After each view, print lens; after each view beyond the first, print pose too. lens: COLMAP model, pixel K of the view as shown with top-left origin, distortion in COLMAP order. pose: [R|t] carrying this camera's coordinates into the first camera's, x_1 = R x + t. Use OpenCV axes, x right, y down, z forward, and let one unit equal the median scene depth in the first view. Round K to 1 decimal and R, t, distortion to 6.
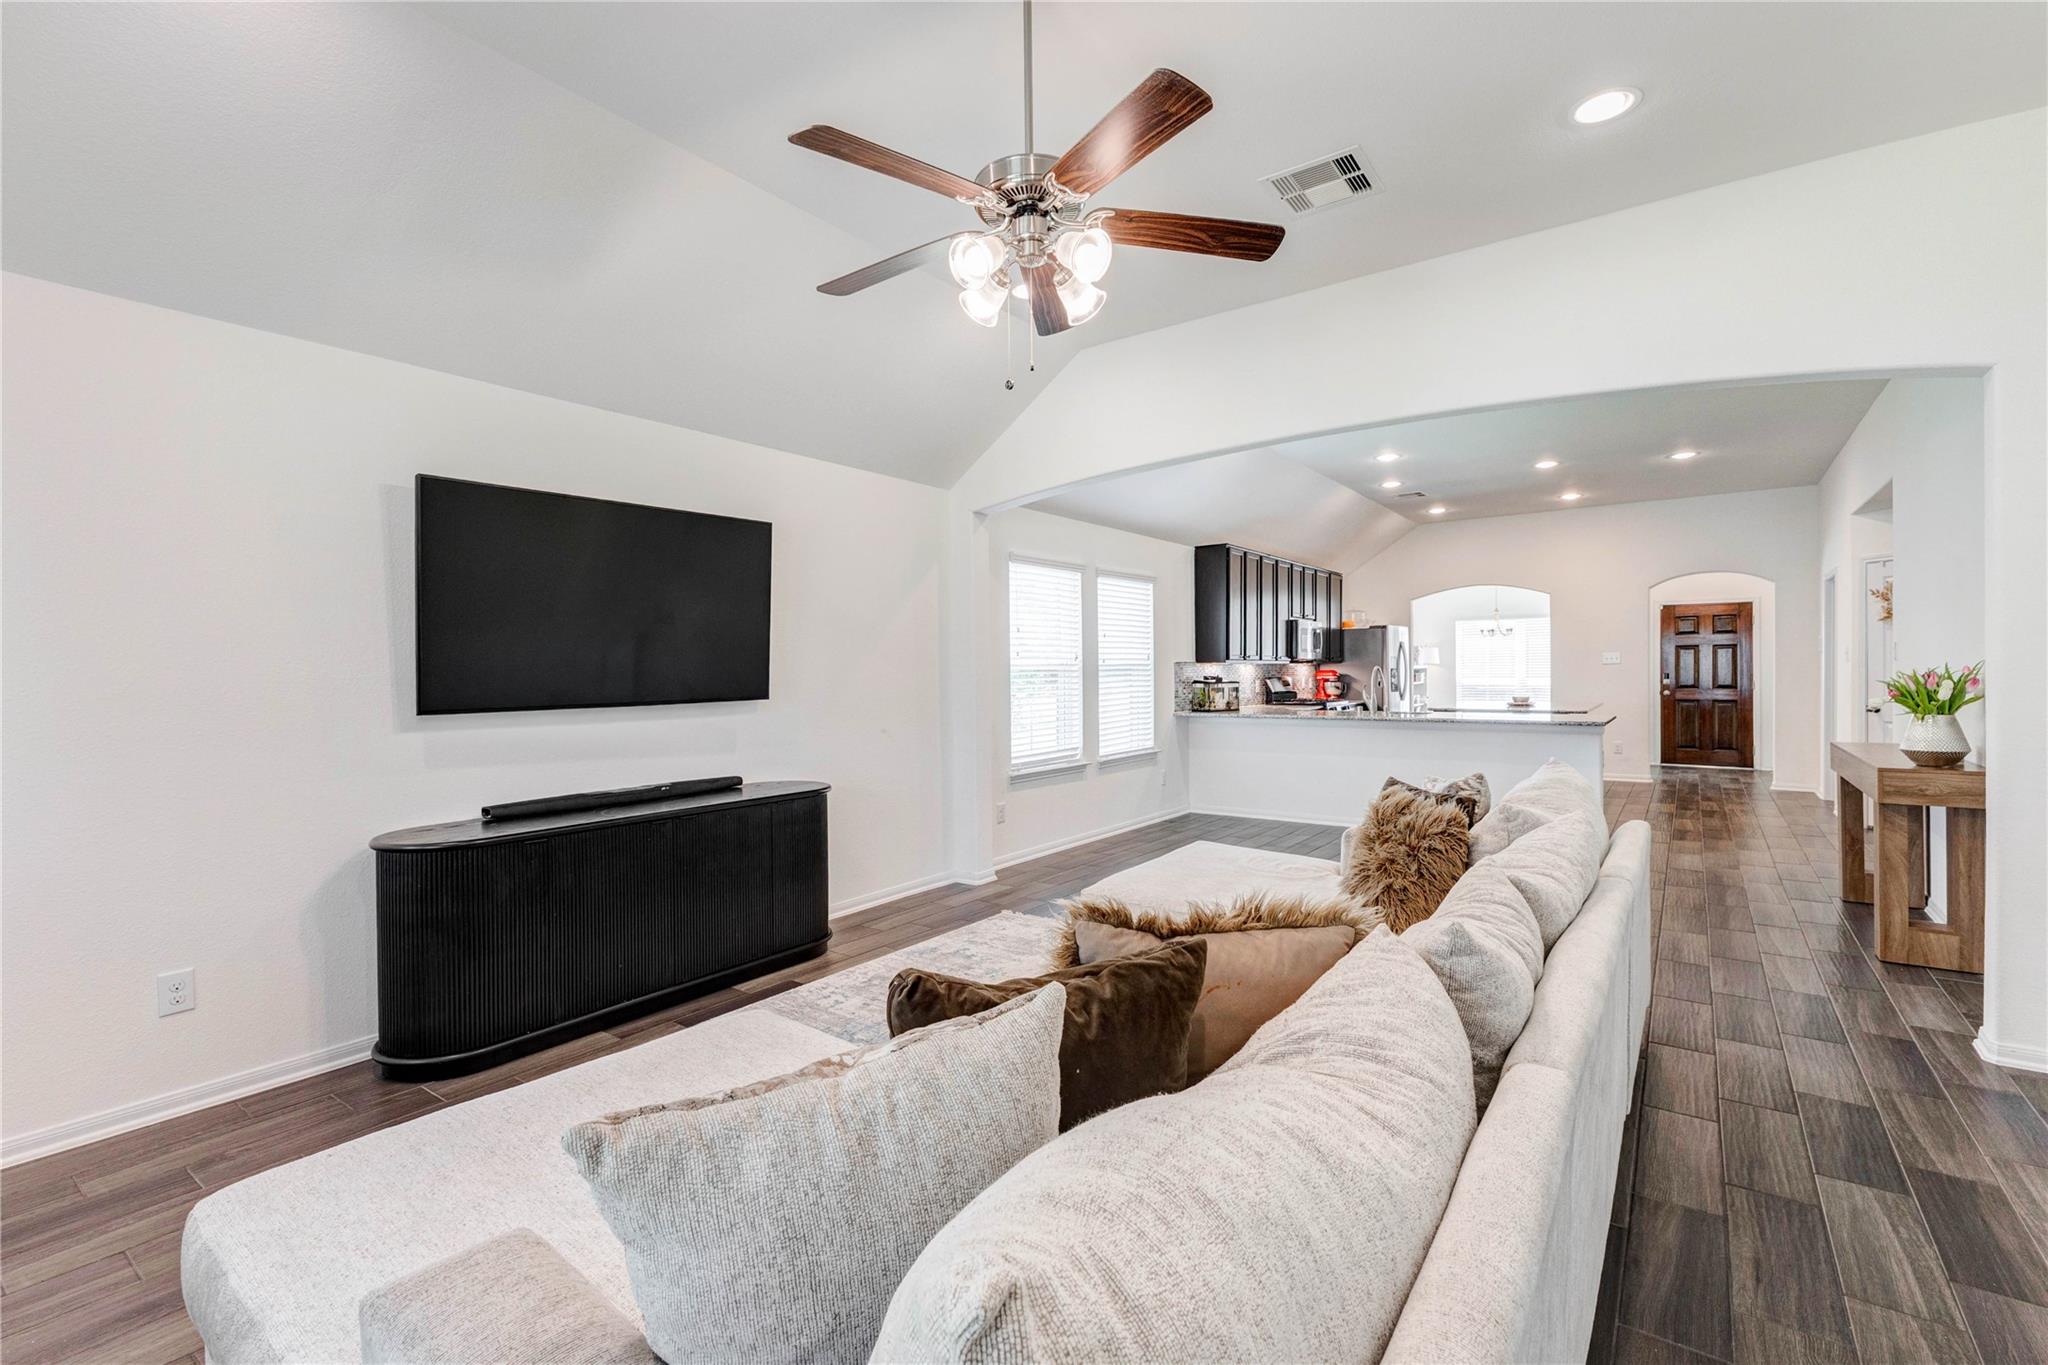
lens RADIAL K [[899.7, 0, 1000.7], [0, 899.7, 671.7], [0, 0, 1]] dist [0.008051, -0.001201]
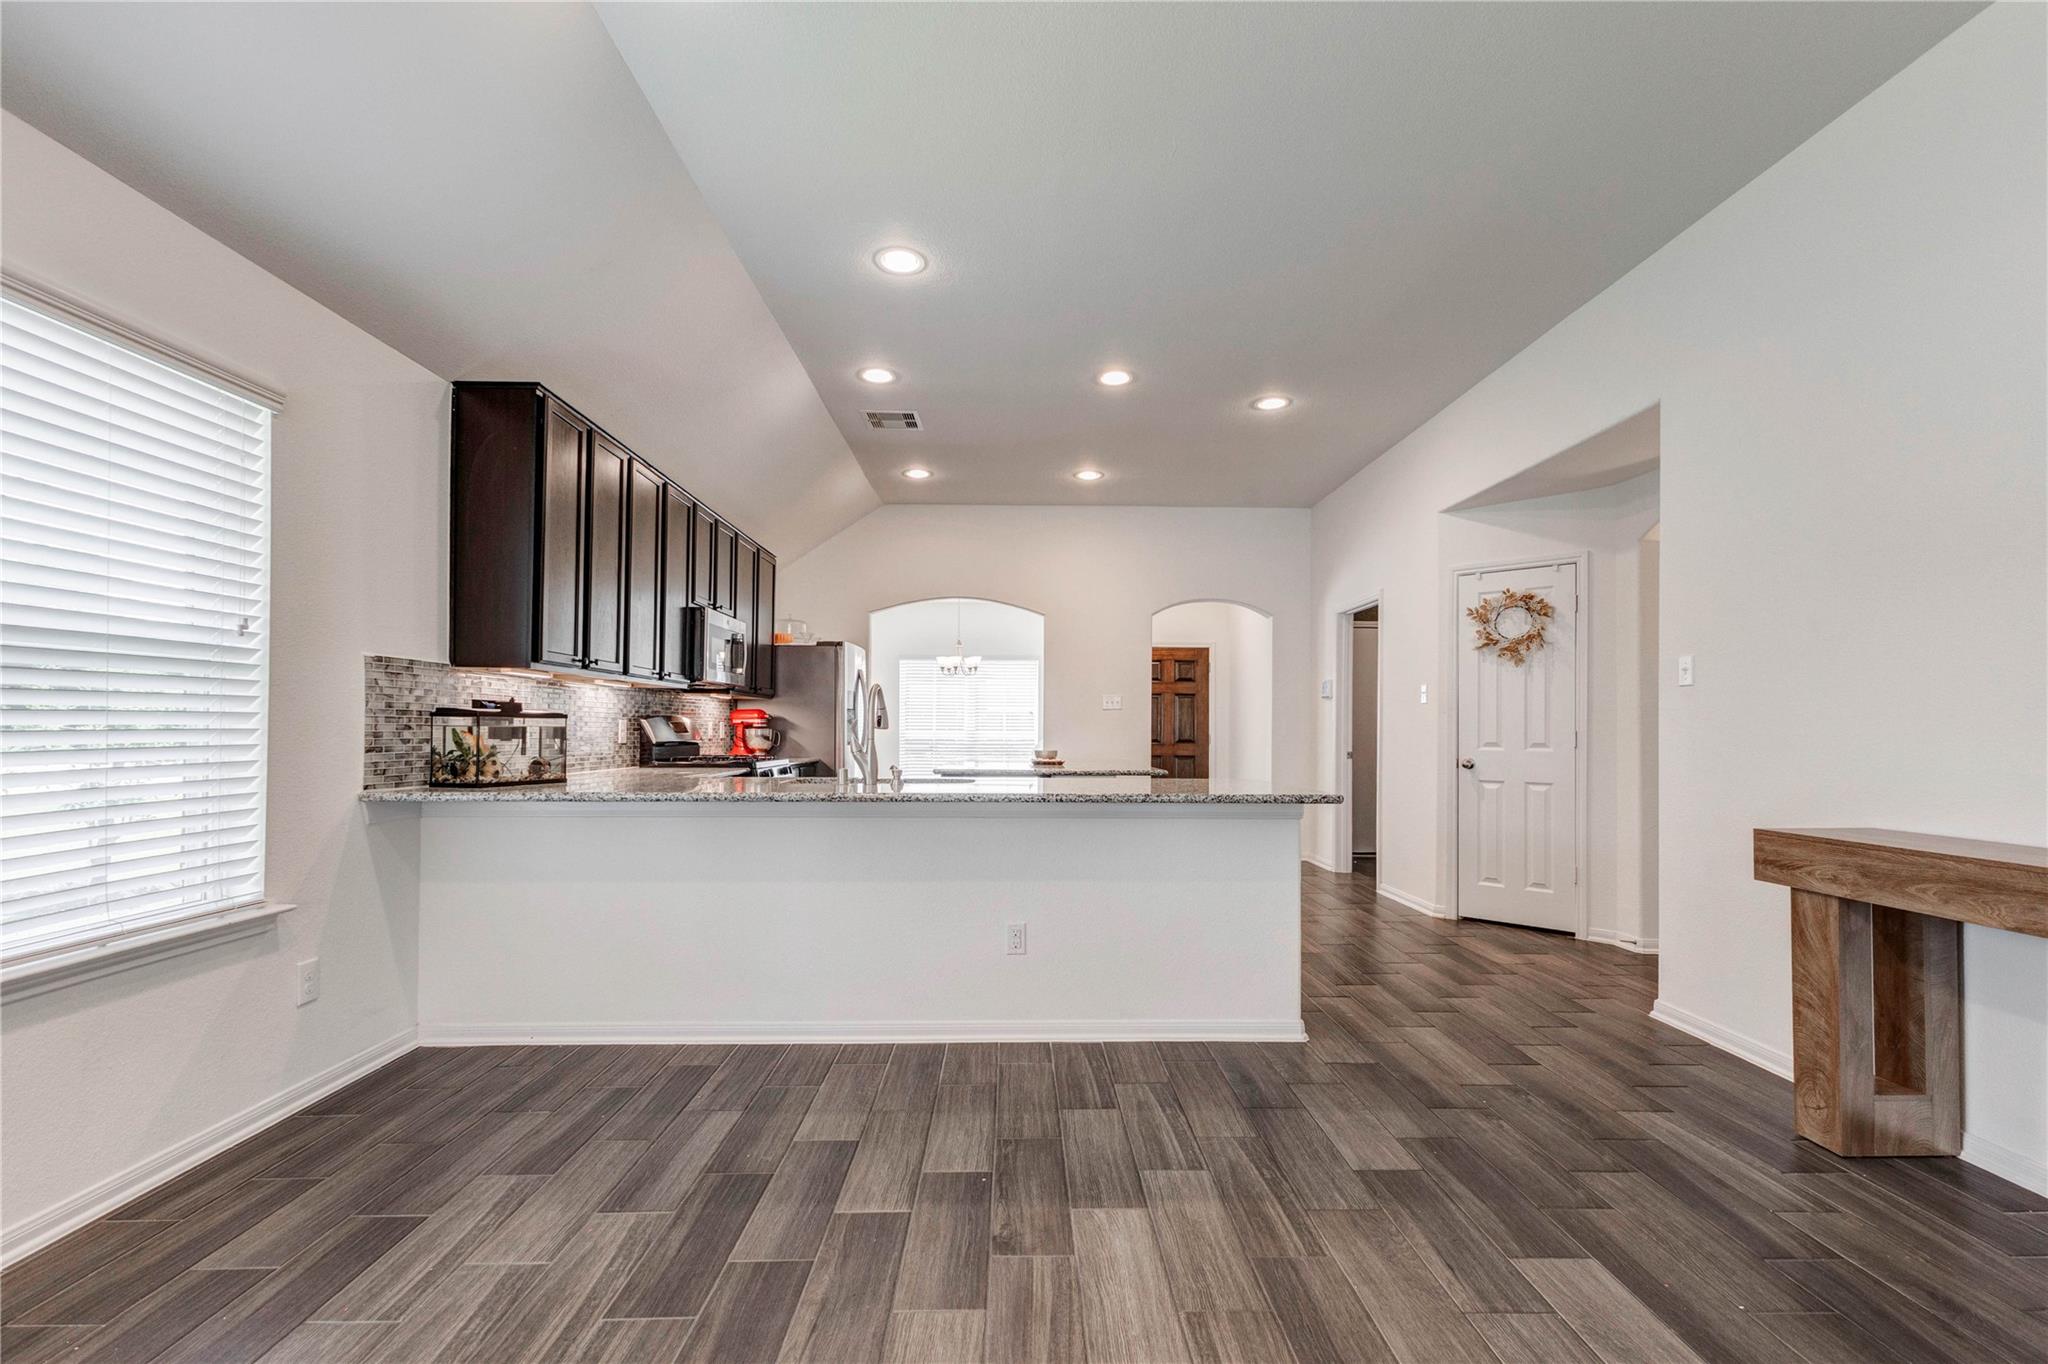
lens RADIAL K [[899.7, 0, 1045.7], [0, 899.7, 725.1], [0, 0, 1]] dist [0.008051, -0.001201]
pose [[0.770036, 0.018795, 0.637724, 0.177178], [-0.013501, 0.999822, -0.013164, 0.019751], [-0.637858, 0.001527, 0.770152, 0.556446]]
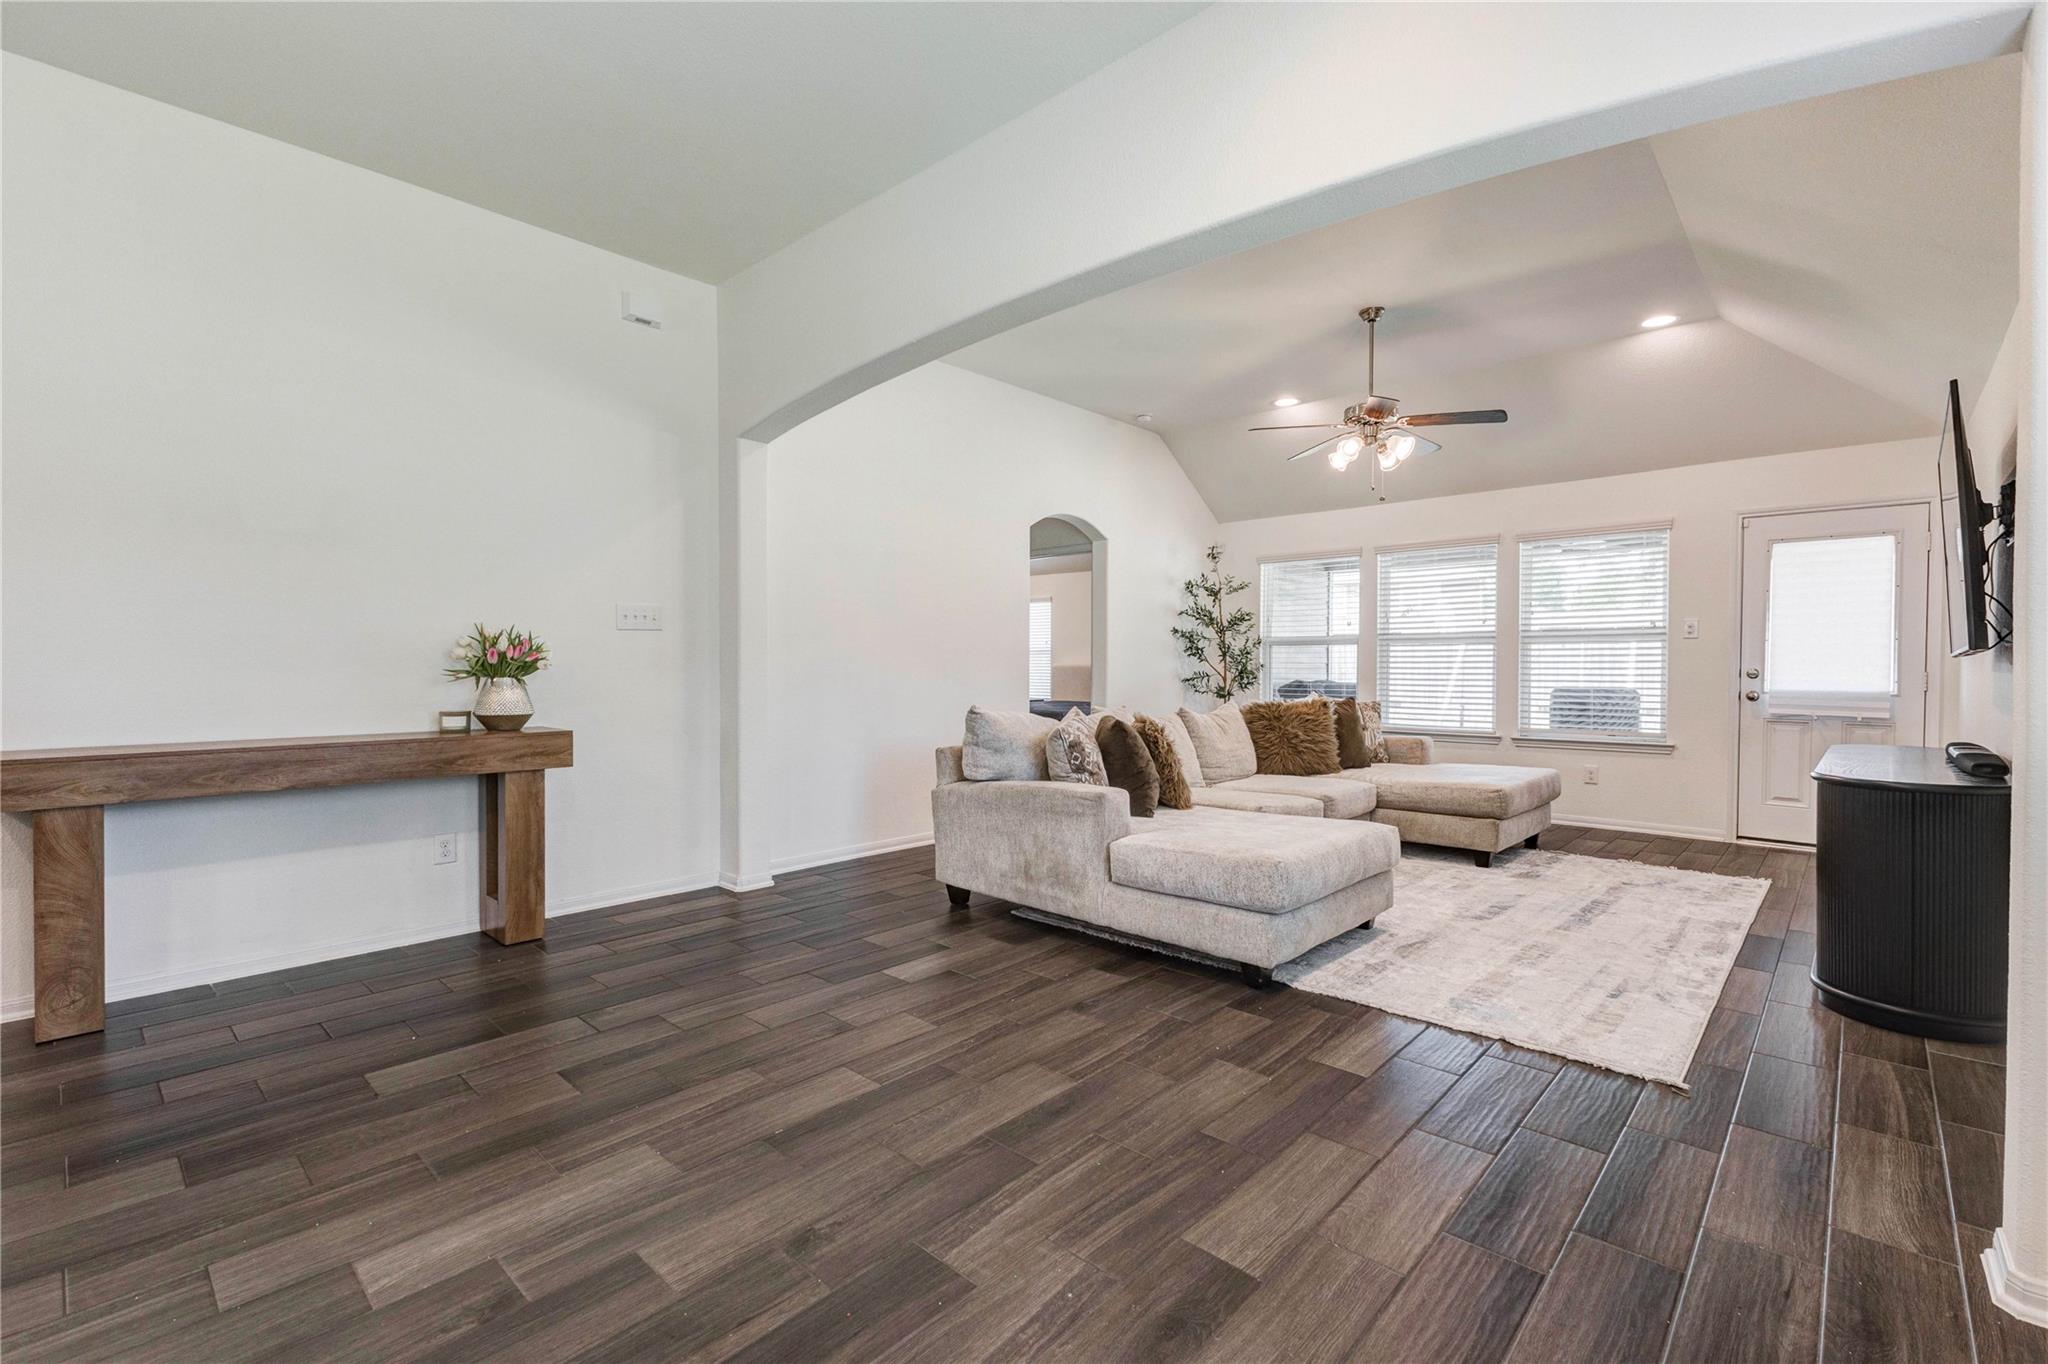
lens RADIAL K [[899.7, 0, 994.1], [0, 899.7, 685.8], [0, 0, 1]] dist [0.008051, -0.001201]
pose [[-0.993822, 0.006284, 0.110811, 0.194937], [0.008911, 0.999691, 0.023222, 0.018956], [-0.110631, 0.024066, -0.993570, 0.886531]]
